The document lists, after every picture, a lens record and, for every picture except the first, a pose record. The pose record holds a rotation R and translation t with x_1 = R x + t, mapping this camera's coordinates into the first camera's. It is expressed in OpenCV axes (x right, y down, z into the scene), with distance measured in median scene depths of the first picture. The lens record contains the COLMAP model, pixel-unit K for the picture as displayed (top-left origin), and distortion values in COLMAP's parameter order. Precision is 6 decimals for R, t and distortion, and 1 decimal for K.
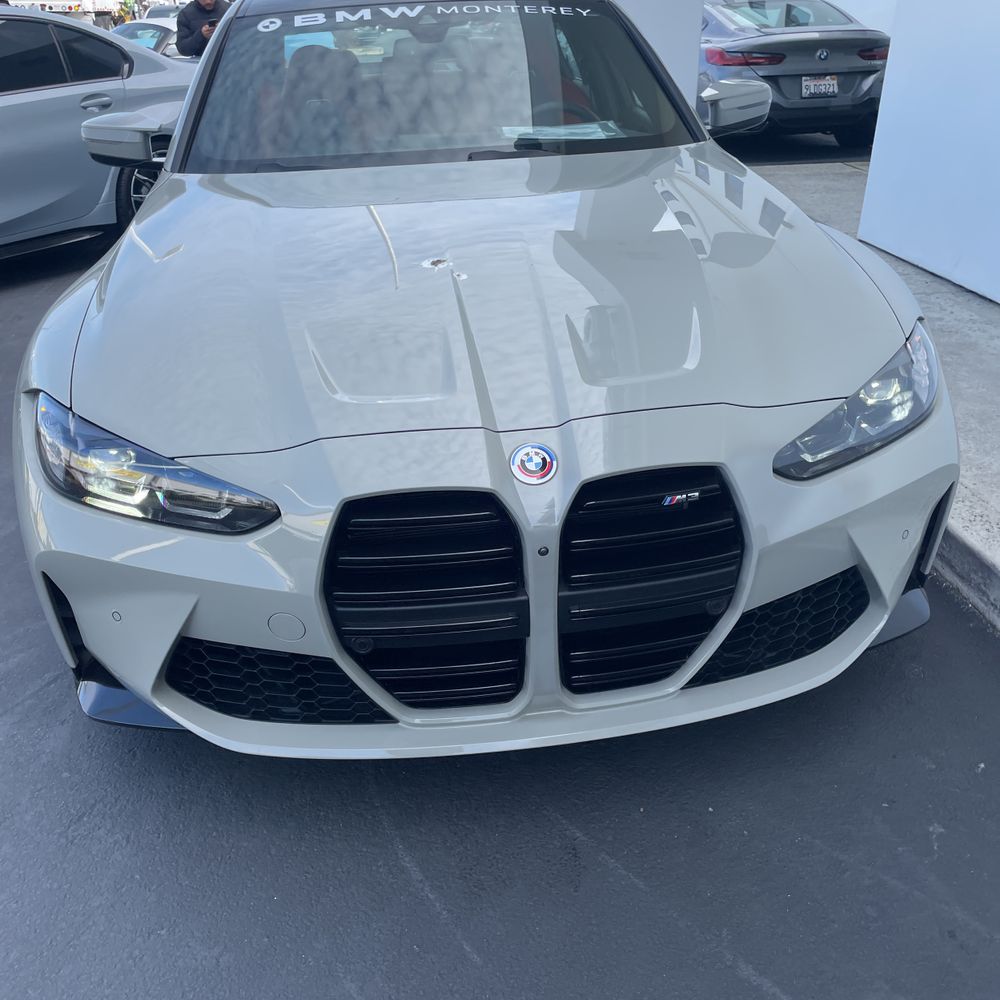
lens RADIAL K [[1017.7, 0, 504.0], [0, 1017.7, 498.8], [0, 0, 1]] dist [0.059409, 0.000000]
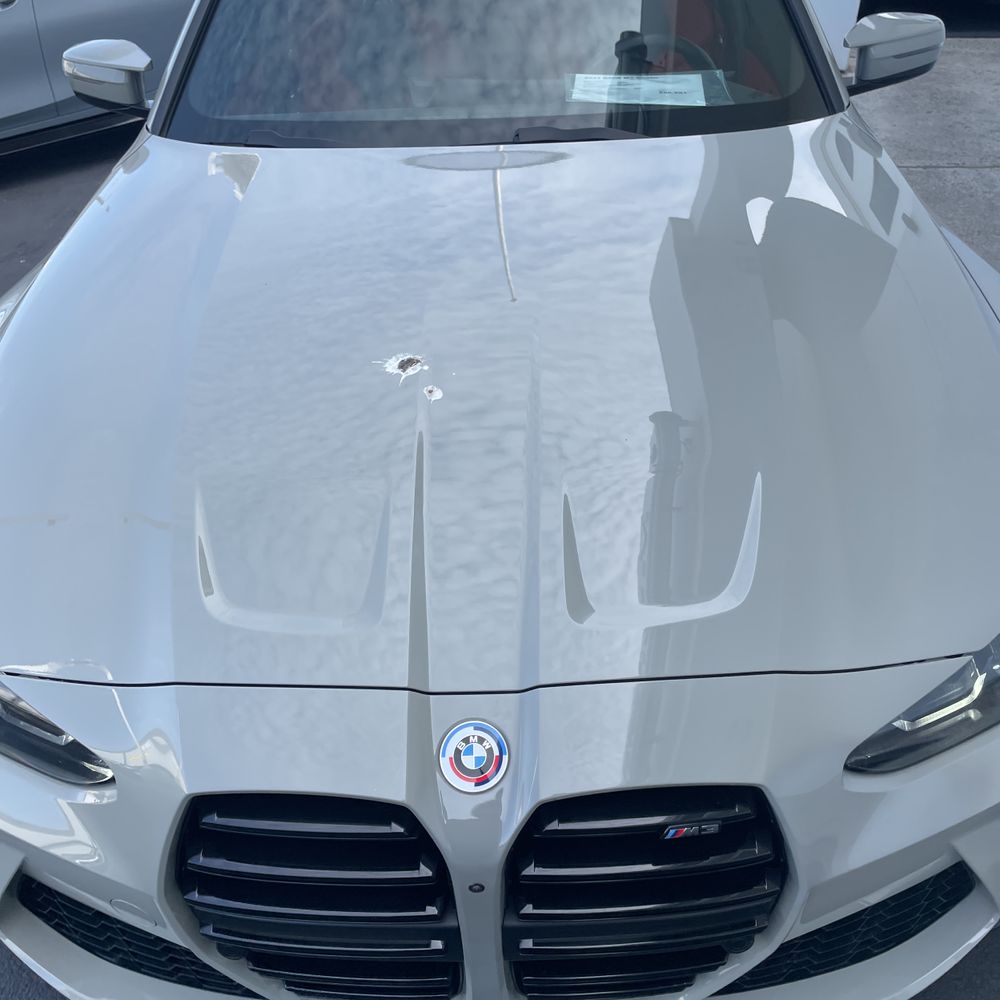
lens RADIAL K [[1017.7, 0, 508.3], [0, 1017.7, 499.4], [0, 0, 1]] dist [0.059409, 0.000000]
pose [[0.990974, 0.086511, -0.102408, 0.094516], [-0.071482, 0.987242, 0.142280, -0.267418], [0.113410, -0.133676, 0.984515, 0.319489]]
